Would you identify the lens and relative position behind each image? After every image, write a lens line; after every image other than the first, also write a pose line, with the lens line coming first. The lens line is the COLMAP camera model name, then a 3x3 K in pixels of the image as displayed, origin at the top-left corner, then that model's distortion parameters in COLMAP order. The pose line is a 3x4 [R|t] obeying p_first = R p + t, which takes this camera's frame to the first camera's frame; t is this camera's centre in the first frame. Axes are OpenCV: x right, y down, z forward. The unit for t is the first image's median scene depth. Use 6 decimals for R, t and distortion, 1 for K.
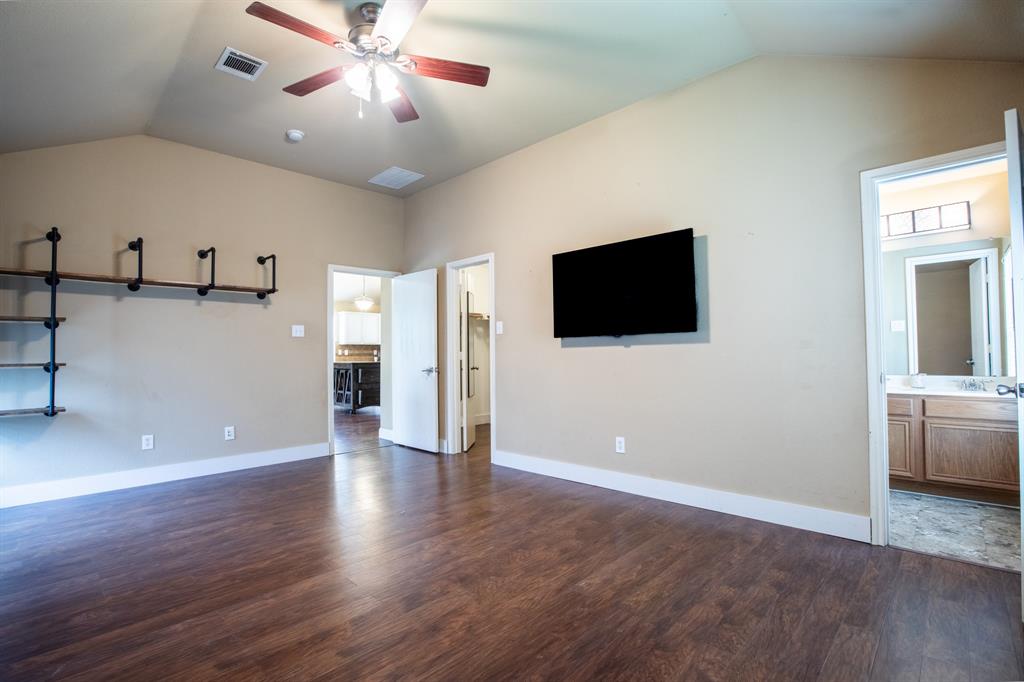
lens RADIAL K [[469.3, 0, 511.1], [0, 469.3, 339.5], [0, 0, 1]] dist [-0.026702, 0.001266]
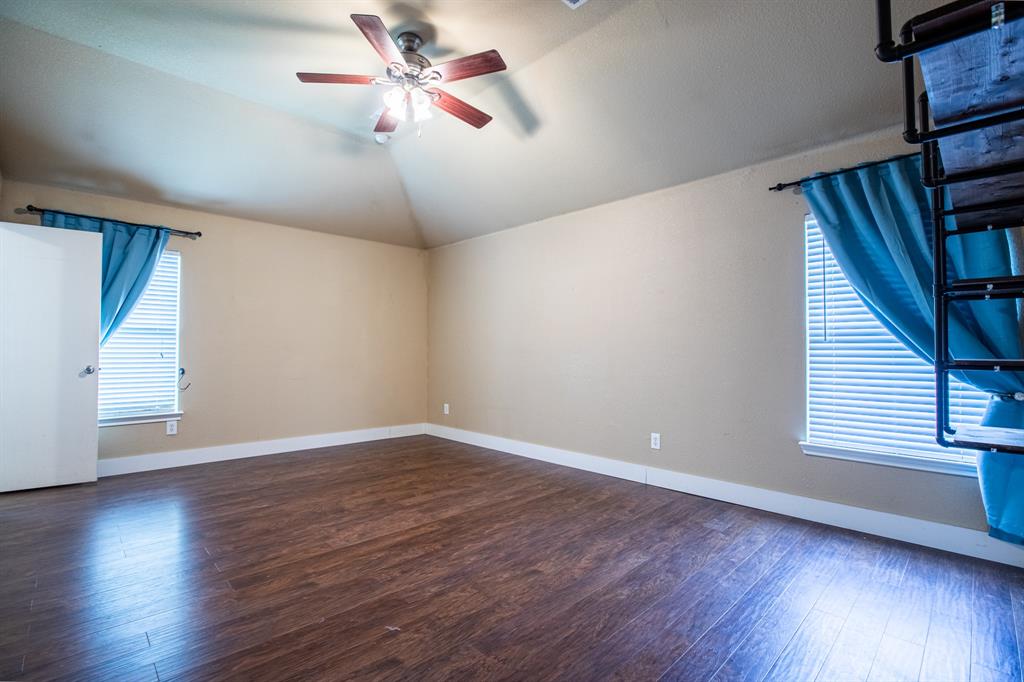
lens RADIAL K [[469.3, 0, 515.2], [0, 469.3, 341.5], [0, 0, 1]] dist [-0.026702, 0.001266]
pose [[-0.999560, 0.008890, 0.028281, -0.528362], [0.007347, 0.998504, -0.054175, 0.068107], [-0.028720, -0.053943, -0.998131, 1.898399]]
